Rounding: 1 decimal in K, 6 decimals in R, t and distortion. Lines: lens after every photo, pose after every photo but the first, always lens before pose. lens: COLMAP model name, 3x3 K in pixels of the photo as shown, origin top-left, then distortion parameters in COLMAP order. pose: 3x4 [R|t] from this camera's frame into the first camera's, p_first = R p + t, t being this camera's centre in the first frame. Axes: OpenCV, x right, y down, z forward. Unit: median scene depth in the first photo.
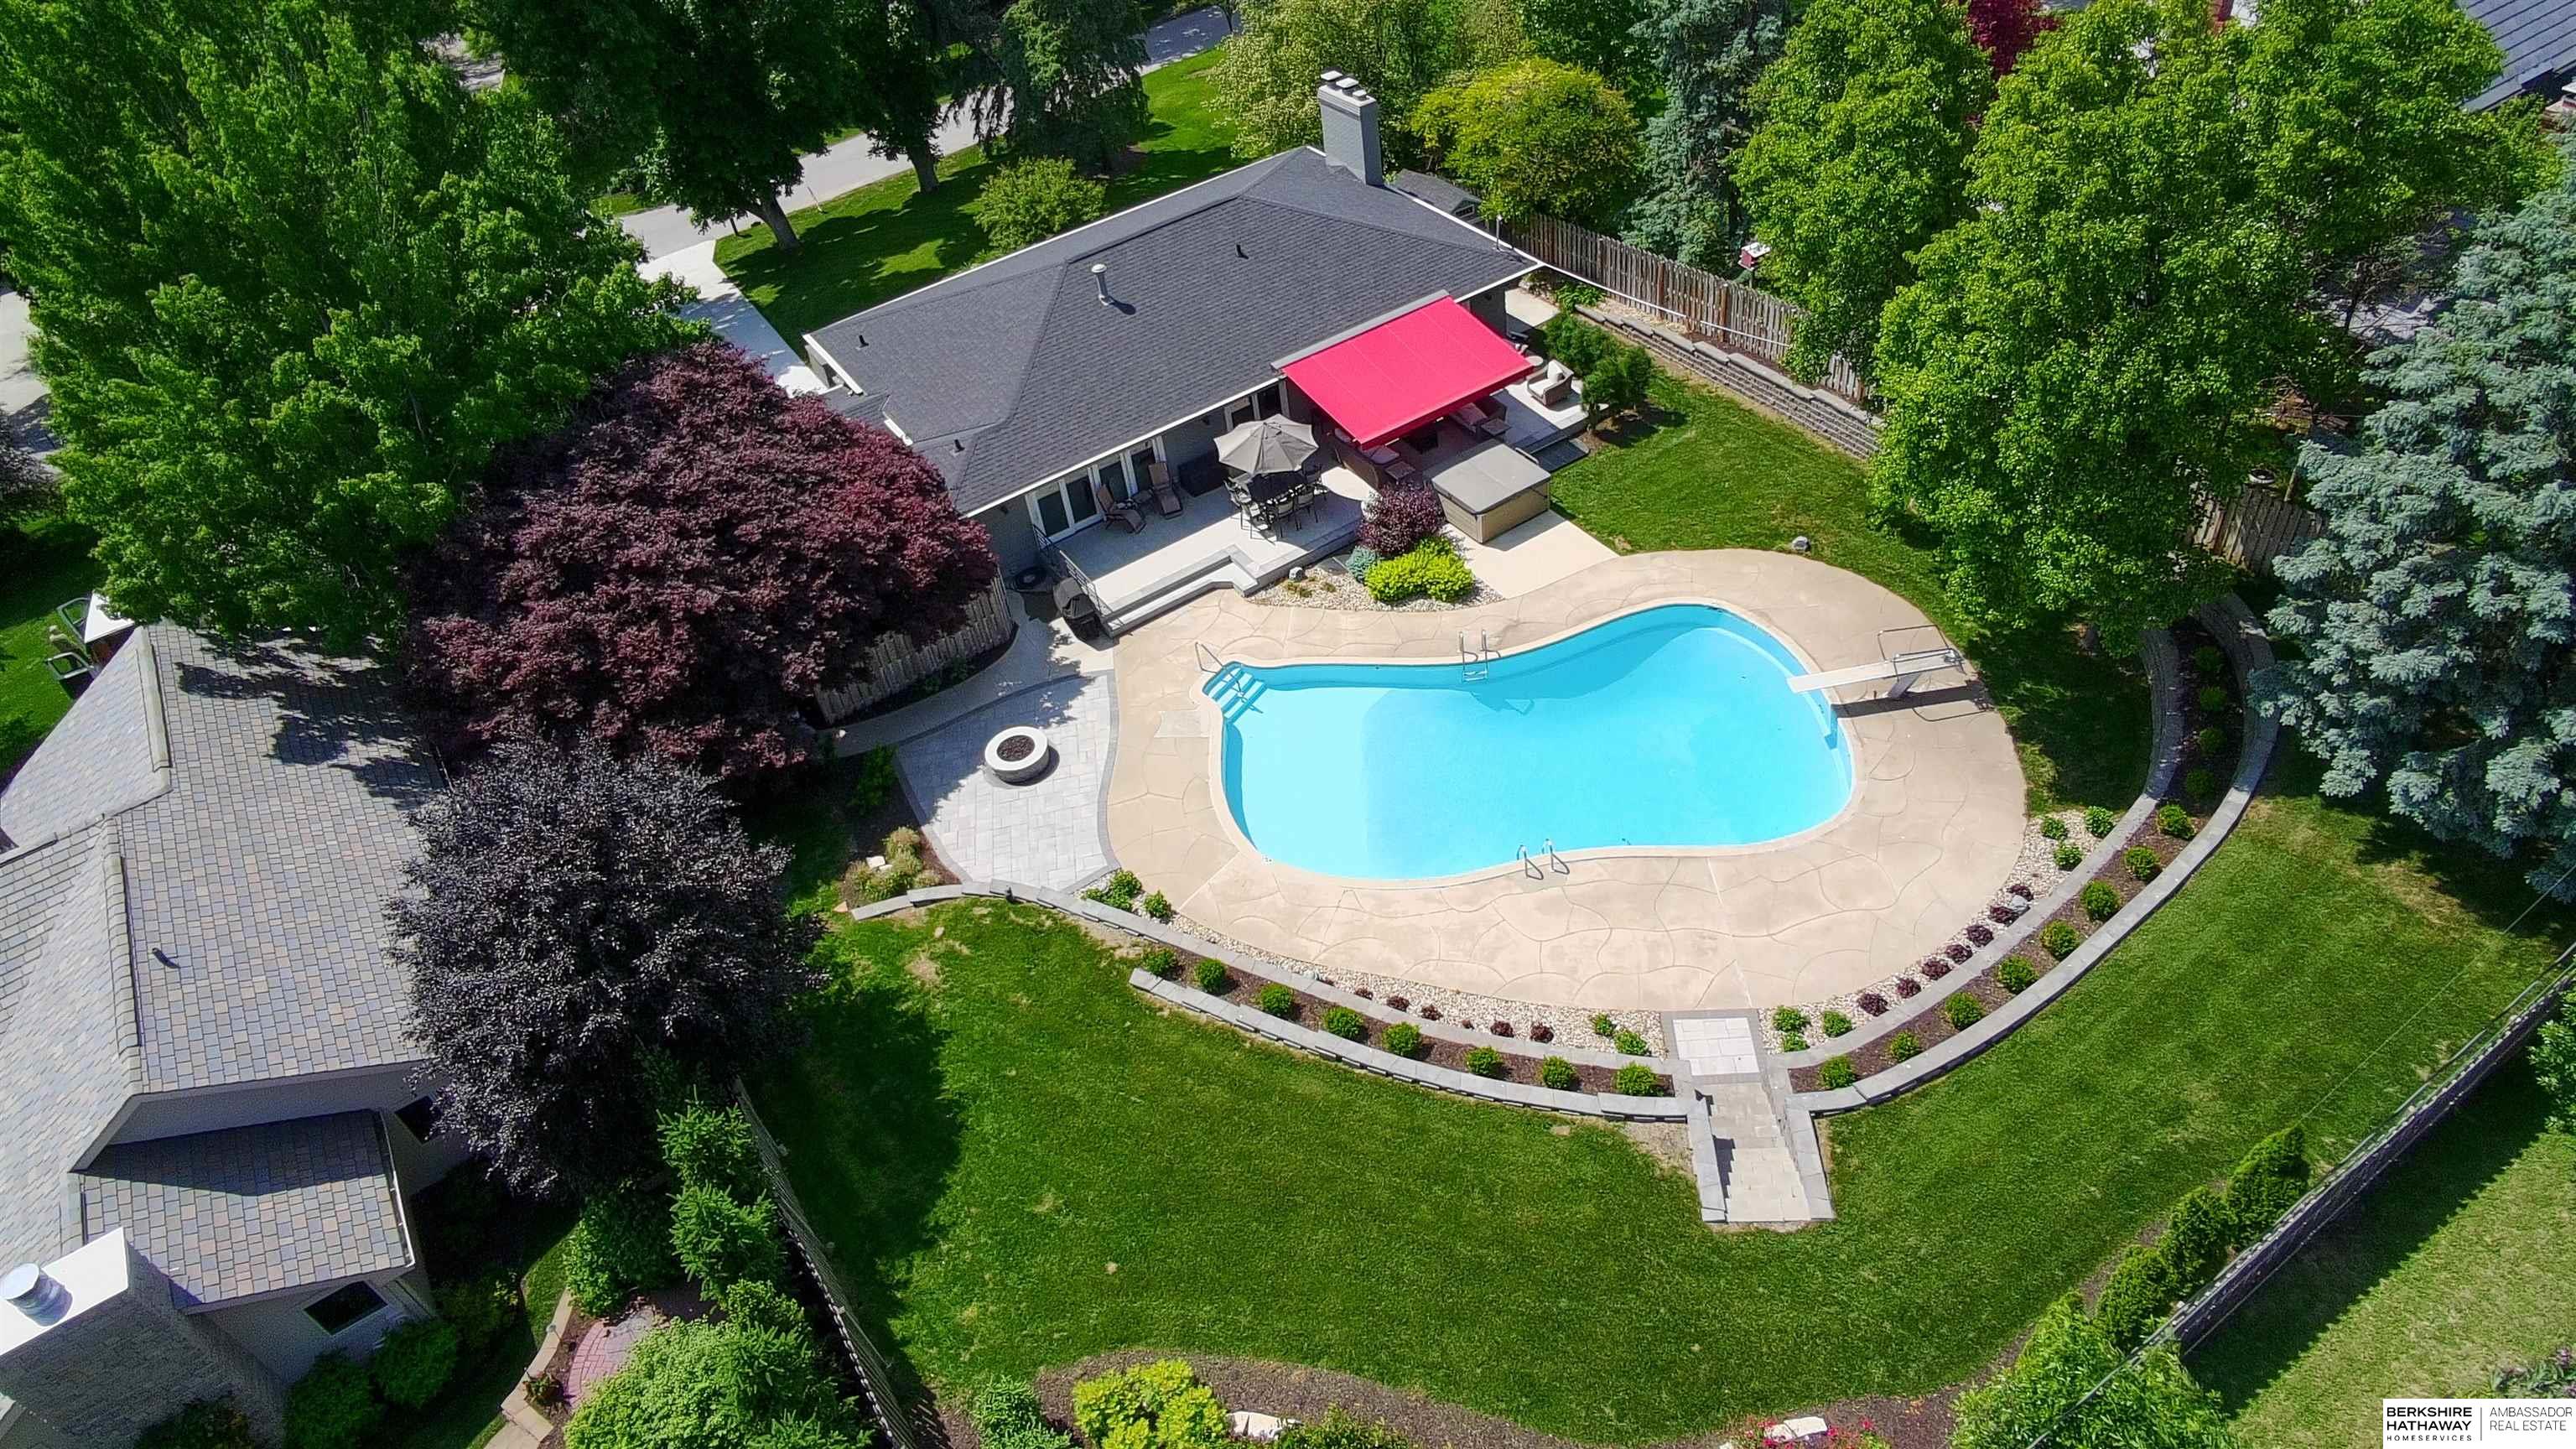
lens RADIAL K [[1589.6, 0, 1294.4], [0, 1589.6, 726.3], [0, 0, 1]] dist [-0.062330, 0.041325]
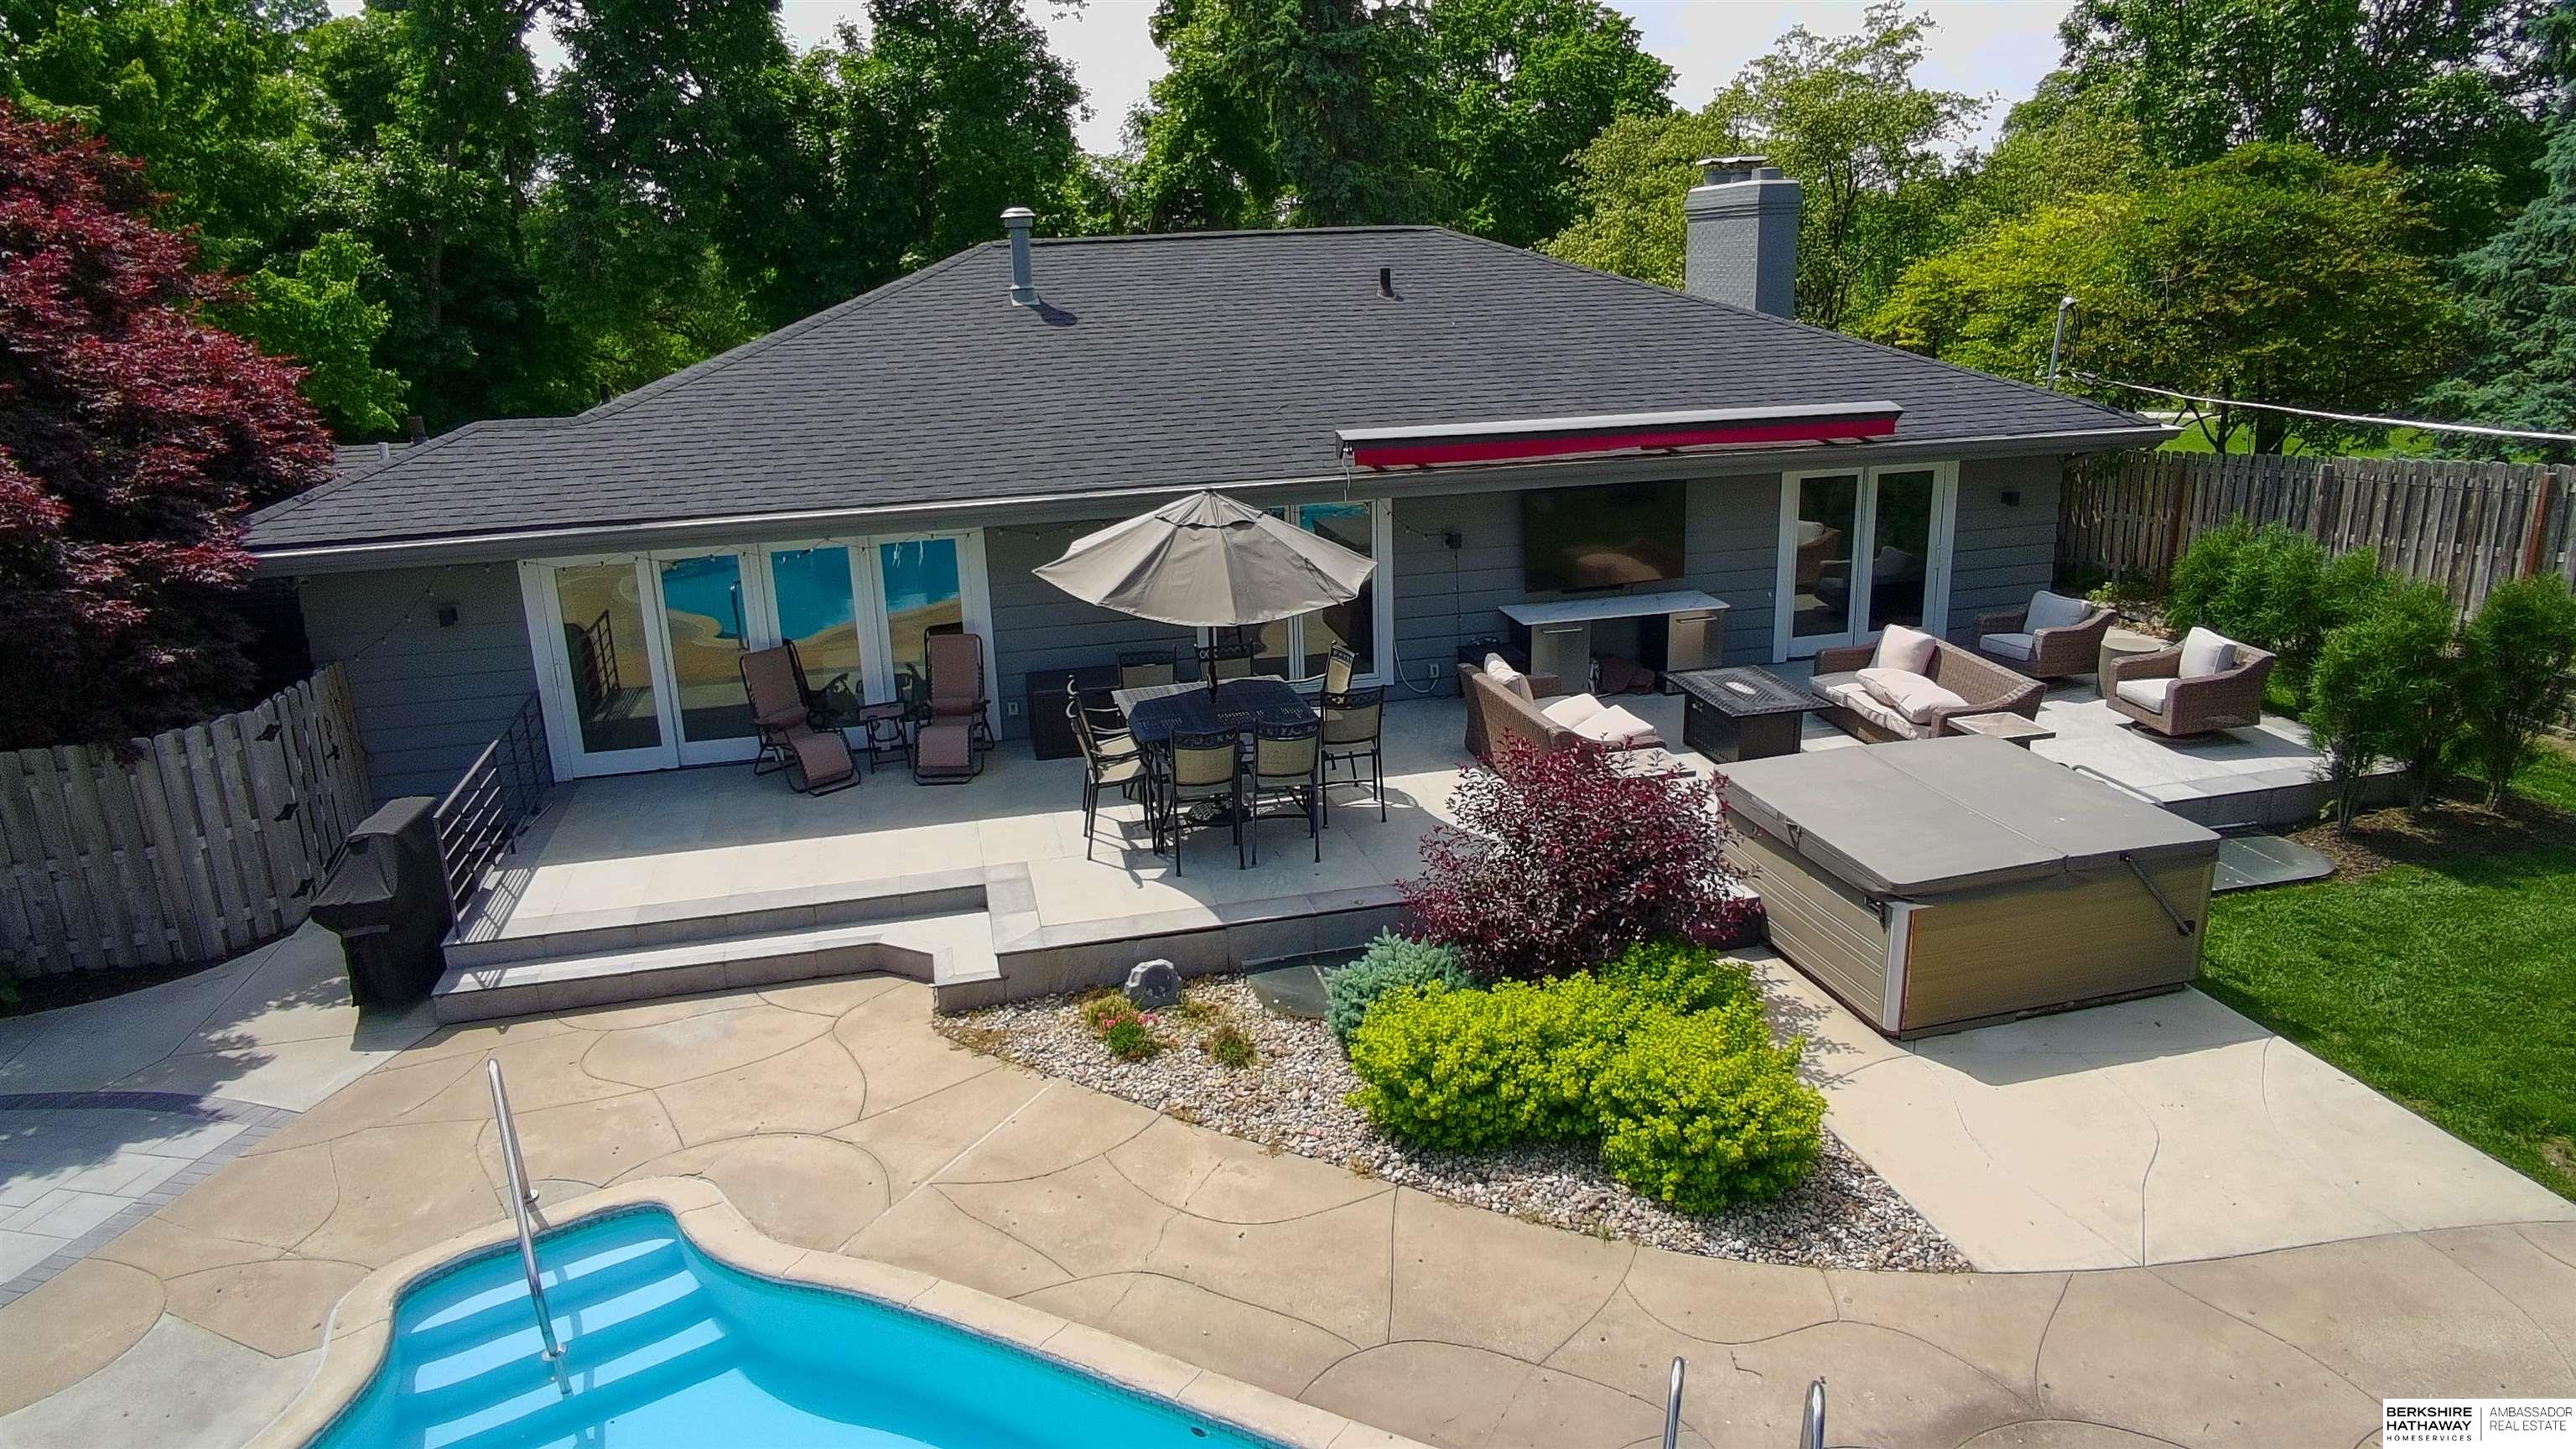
lens RADIAL K [[1589.6, 0, 1288.4], [0, 1589.6, 729.3], [0, 0, 1]] dist [-0.062330, 0.041325]
pose [[0.936642, 0.175281, -0.303281, 0.101739], [-0.284672, 0.885404, -0.367453, -0.044377], [0.204119, 0.430507, 0.879204, 0.793550]]
